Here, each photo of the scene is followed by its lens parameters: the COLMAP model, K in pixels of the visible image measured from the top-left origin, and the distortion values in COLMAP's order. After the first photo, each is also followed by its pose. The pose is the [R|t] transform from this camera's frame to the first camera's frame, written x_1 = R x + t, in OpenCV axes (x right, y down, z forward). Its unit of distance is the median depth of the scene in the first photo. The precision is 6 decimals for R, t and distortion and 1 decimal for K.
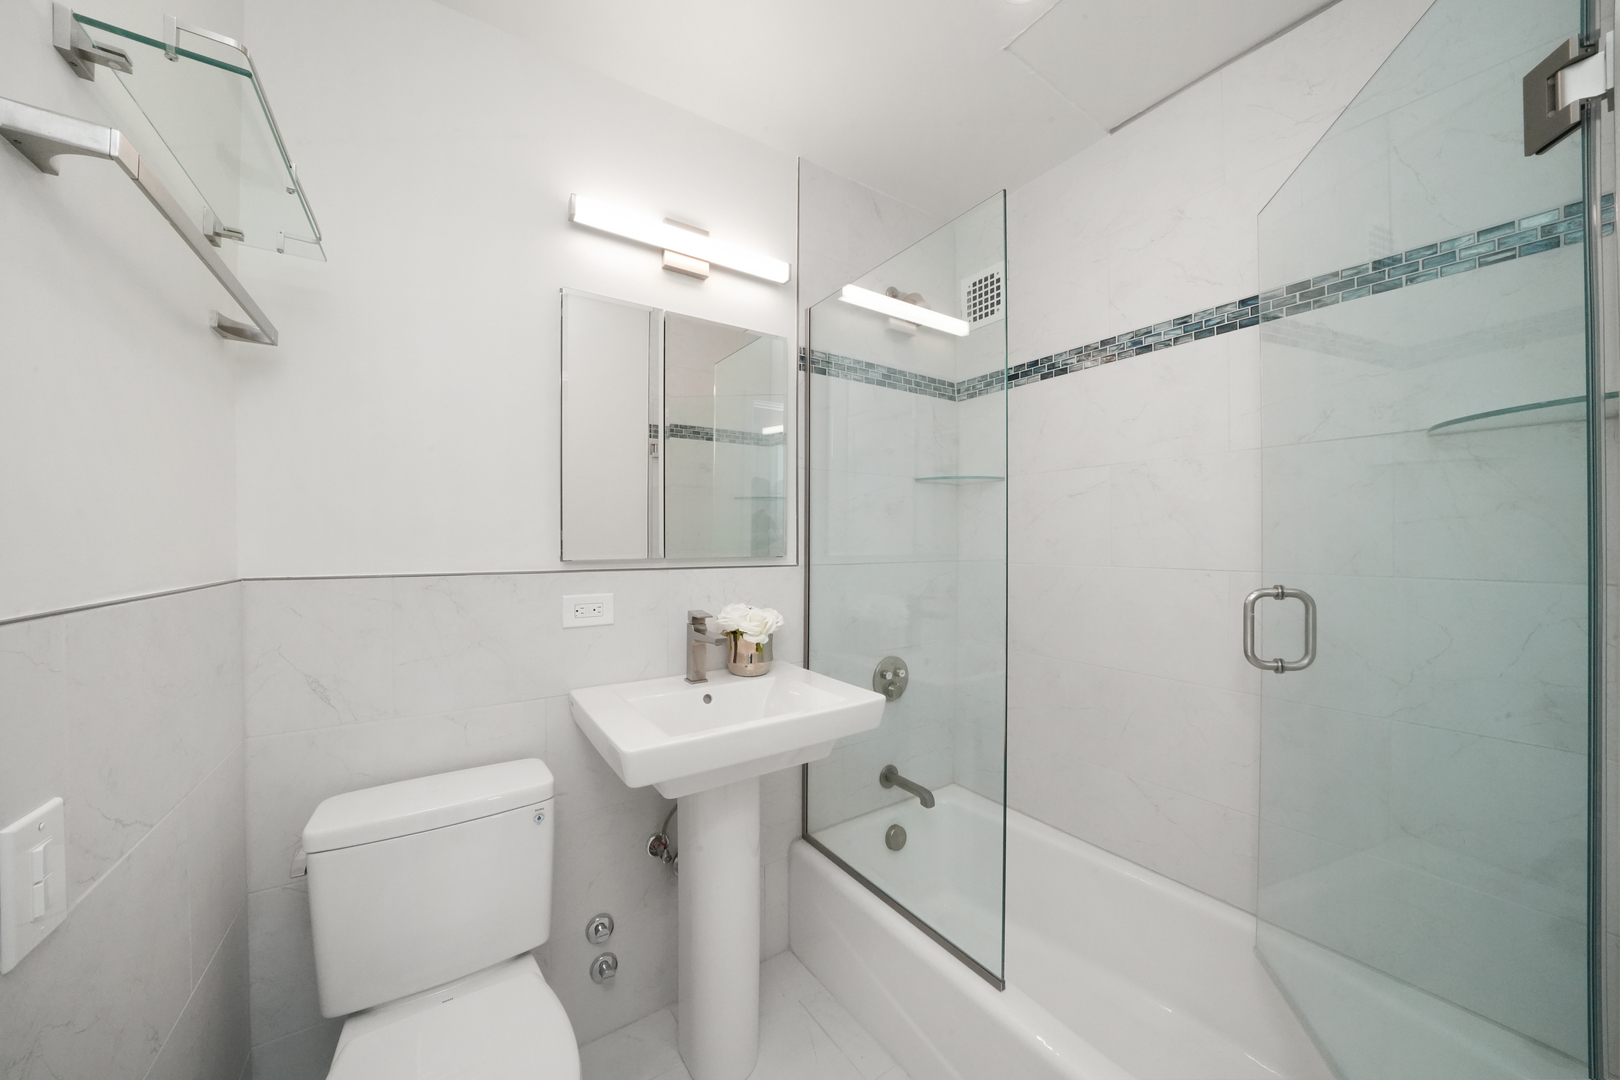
lens RADIAL K [[562.1, 0, 810.8], [0, 562.1, 541.3], [0, 0, 1]] dist [0.000122, 0.000010]
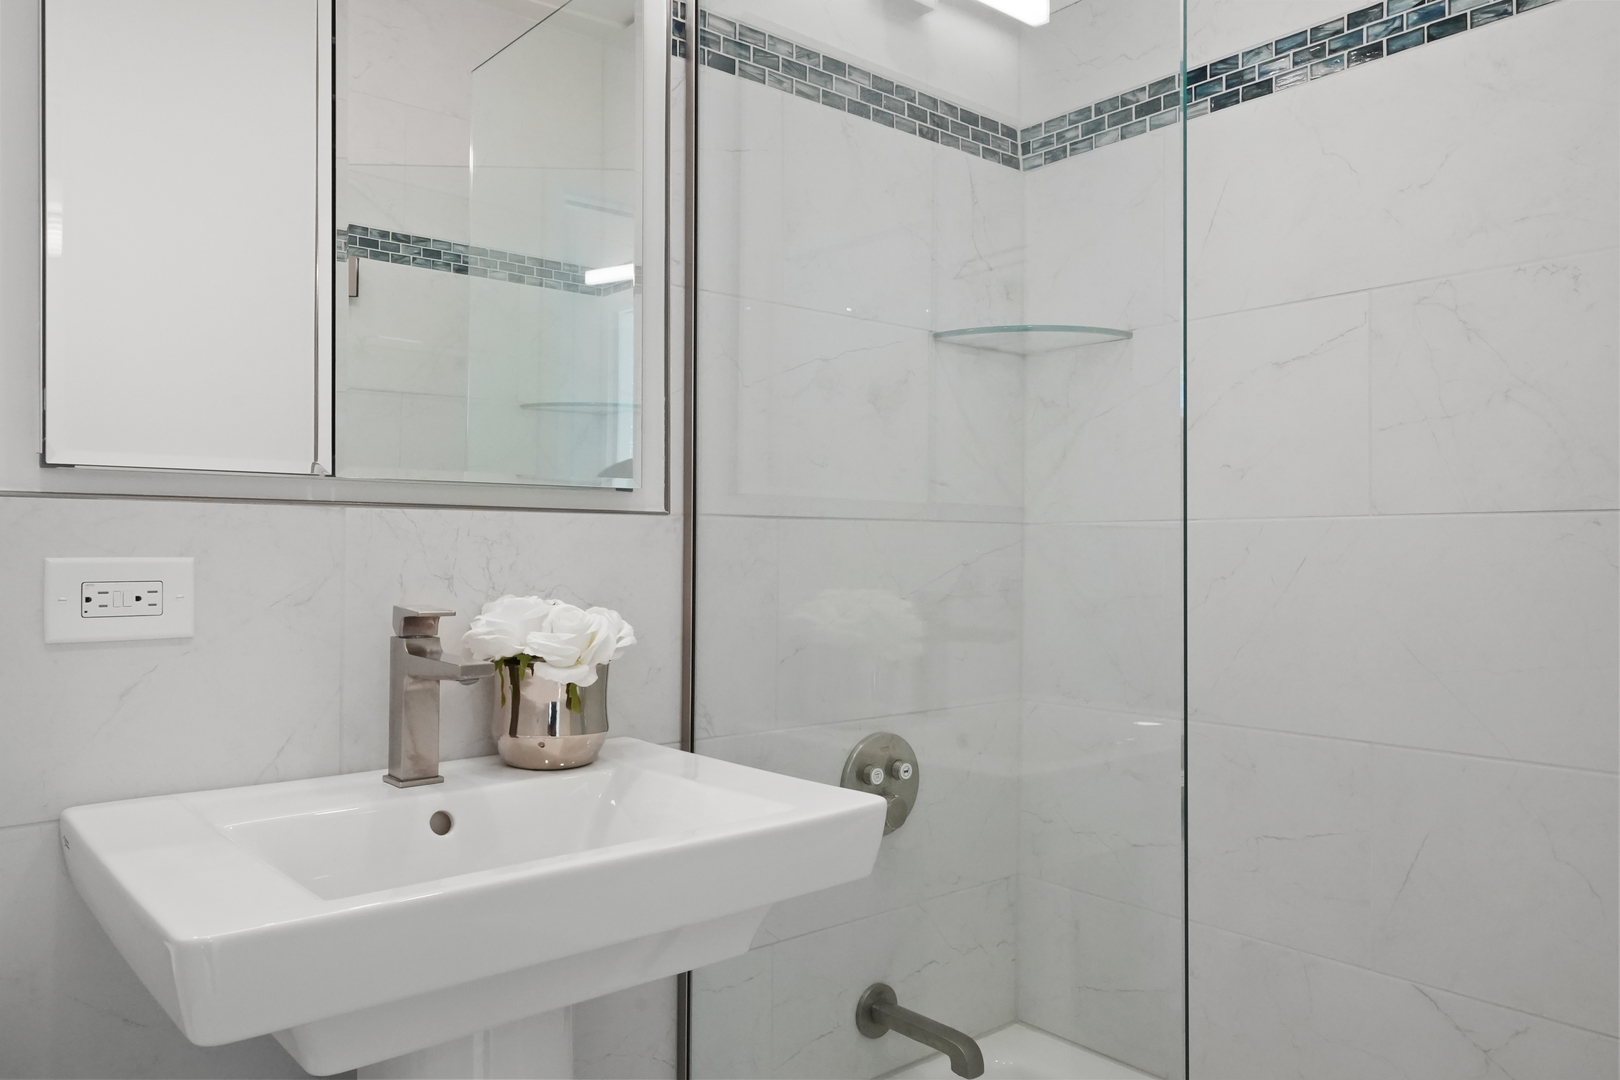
lens RADIAL K [[1144.0, 0, 810.0], [0, 1144.0, 540.0], [0, 0, 1]] dist [0.045393, -0.000196]
pose [[0.994160, 0.003400, 0.107861, -0.009474], [-0.001707, 0.999874, -0.015786, 0.074932], [-0.107901, 0.015510, 0.994041, 0.123833]]
